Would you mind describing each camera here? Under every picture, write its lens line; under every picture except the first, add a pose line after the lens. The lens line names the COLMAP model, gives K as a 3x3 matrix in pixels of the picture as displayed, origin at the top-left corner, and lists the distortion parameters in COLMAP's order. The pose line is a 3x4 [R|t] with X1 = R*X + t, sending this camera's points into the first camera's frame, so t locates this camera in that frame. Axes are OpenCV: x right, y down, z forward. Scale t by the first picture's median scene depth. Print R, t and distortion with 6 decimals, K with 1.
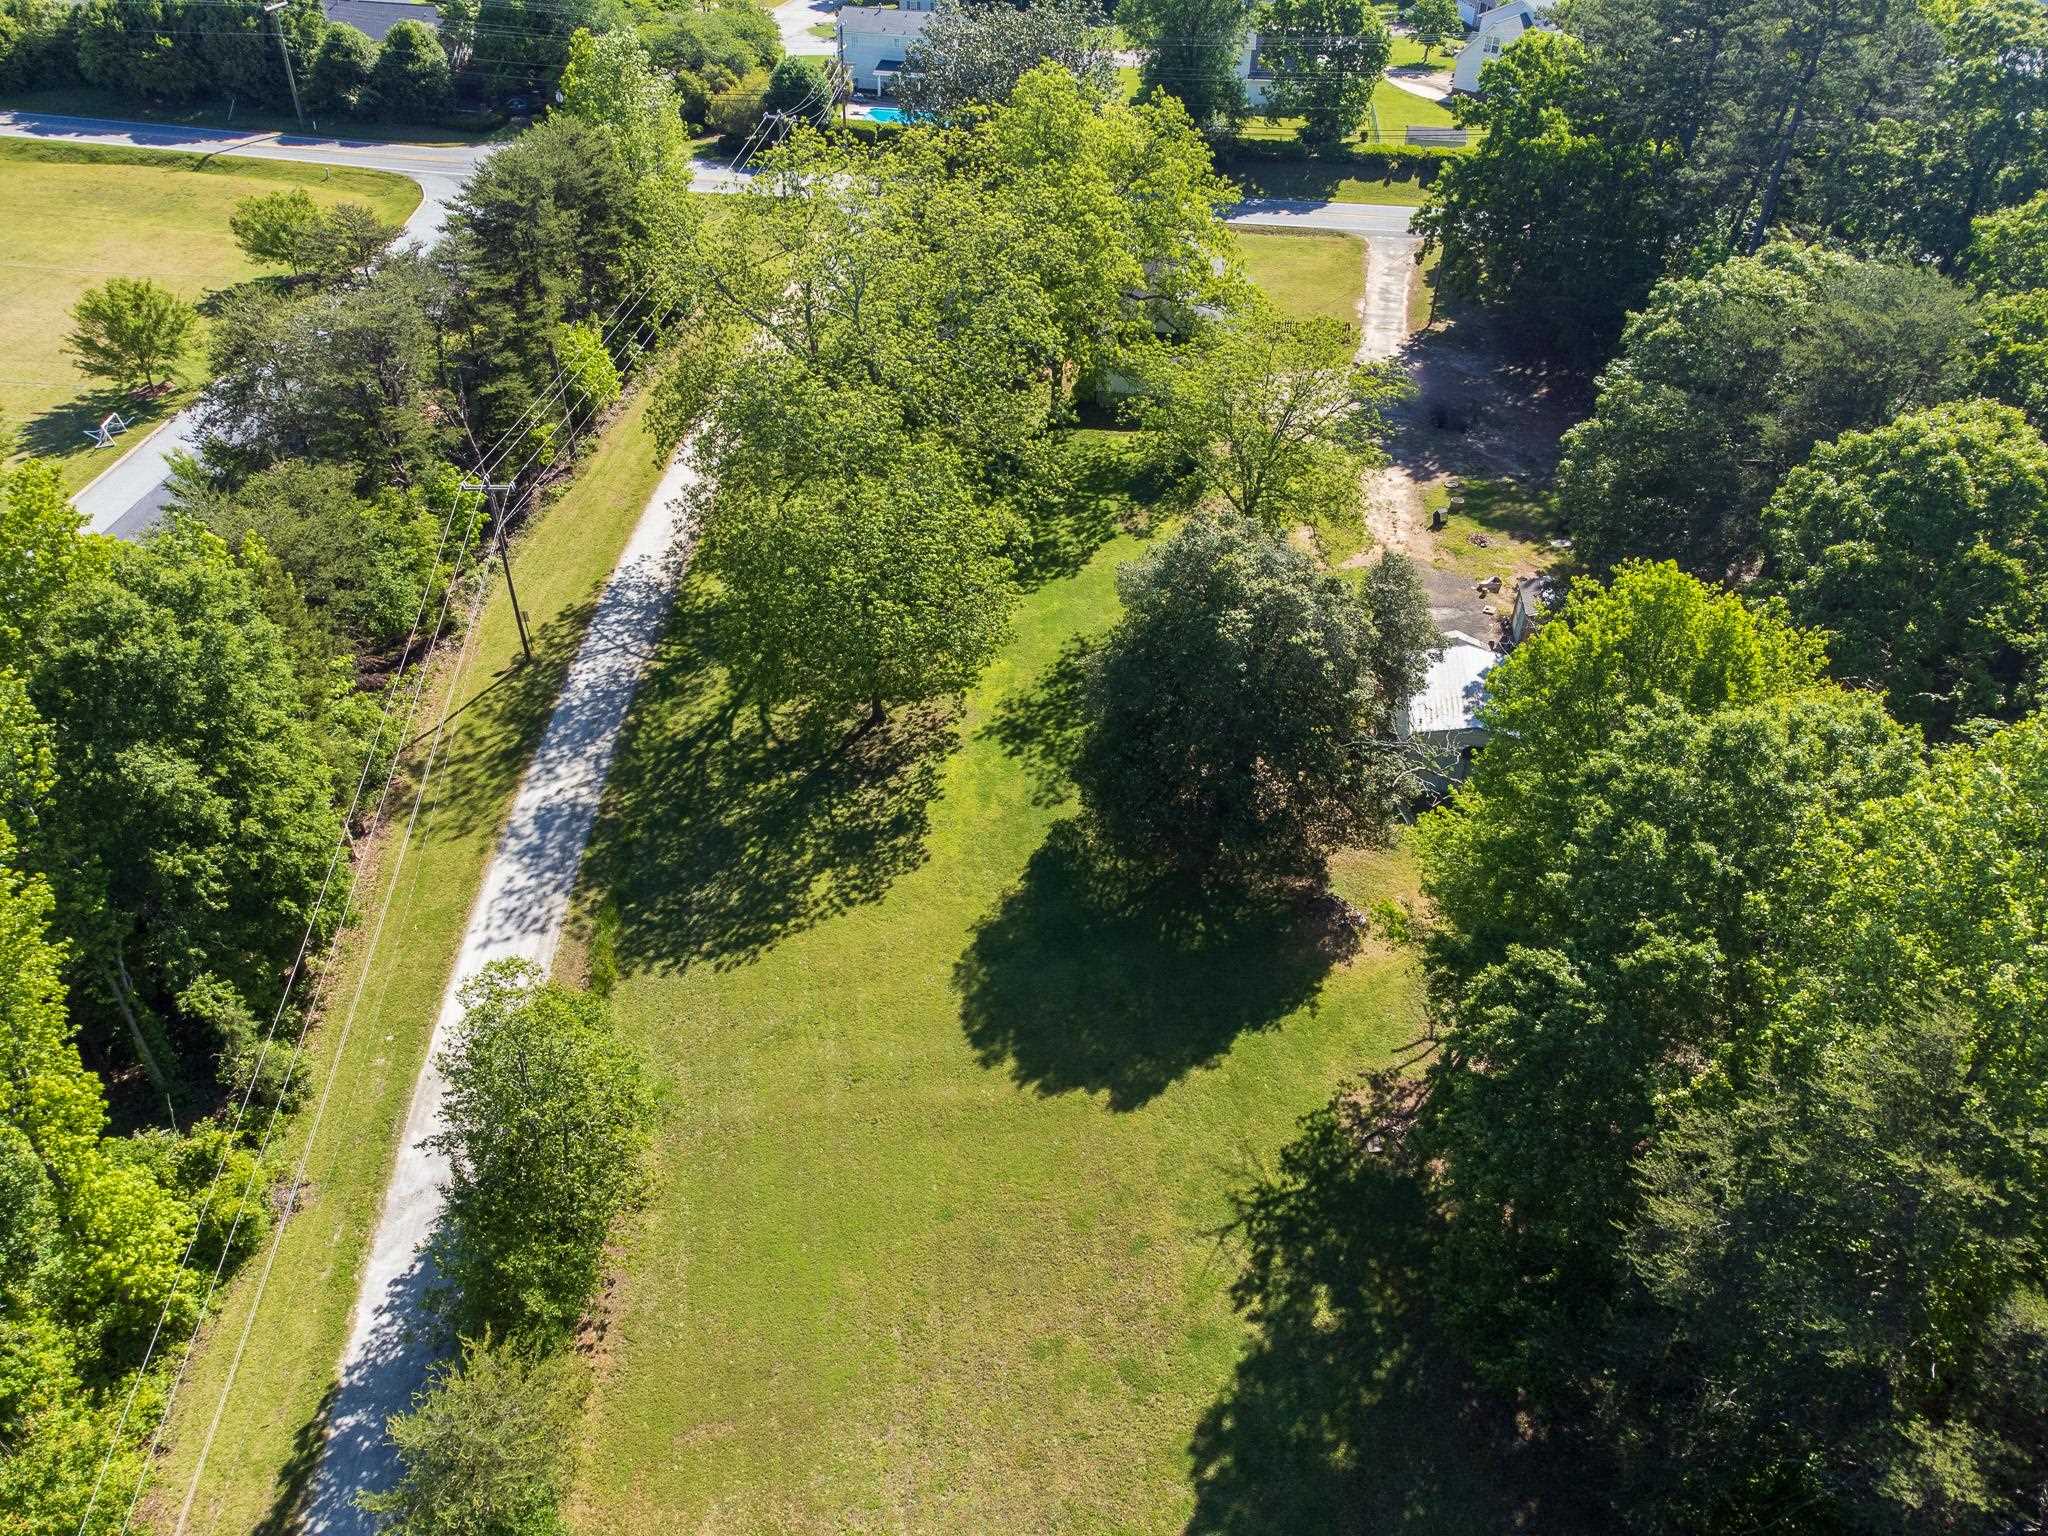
lens RADIAL K [[1565.9, 0, 1024.0], [0, 1565.9, 768.0], [0, 0, 1]] dist [0.034603, -0.010257]
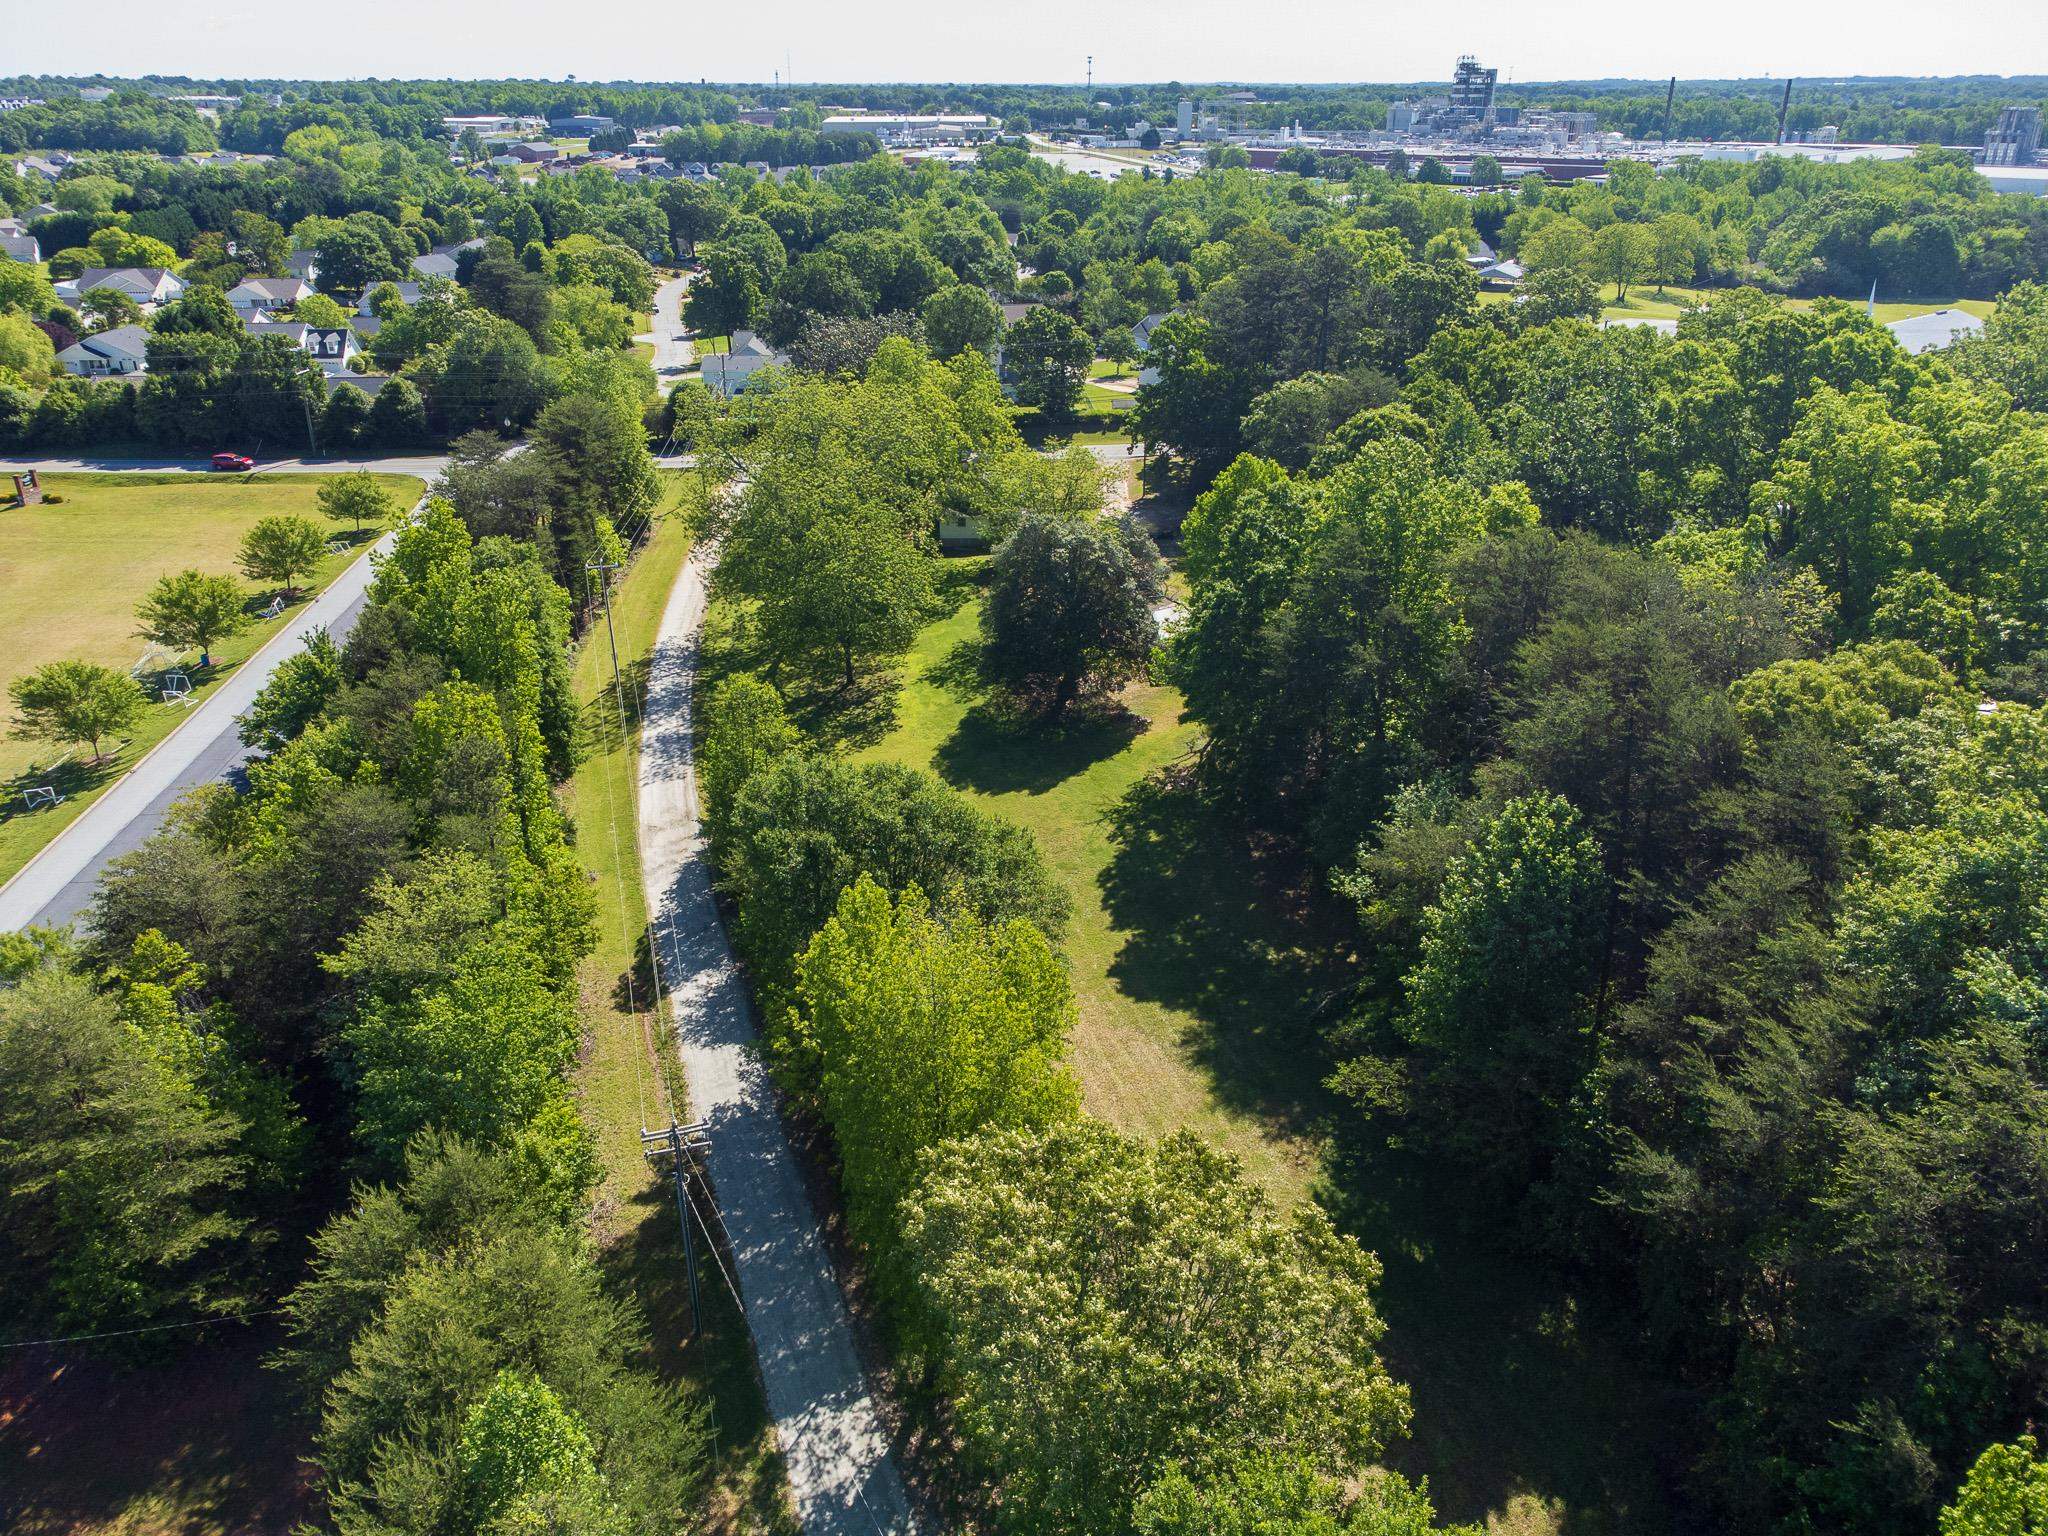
lens RADIAL K [[1484.3, 0, 1024.0], [0, 1484.3, 768.0], [0, 0, 1]] dist [0.026784, -0.000080]
pose [[0.984386, -0.092526, 0.149745, -0.164179], [0.122906, 0.970285, -0.208424, 0.426300], [-0.126011, 0.223574, 0.966507, -0.546839]]
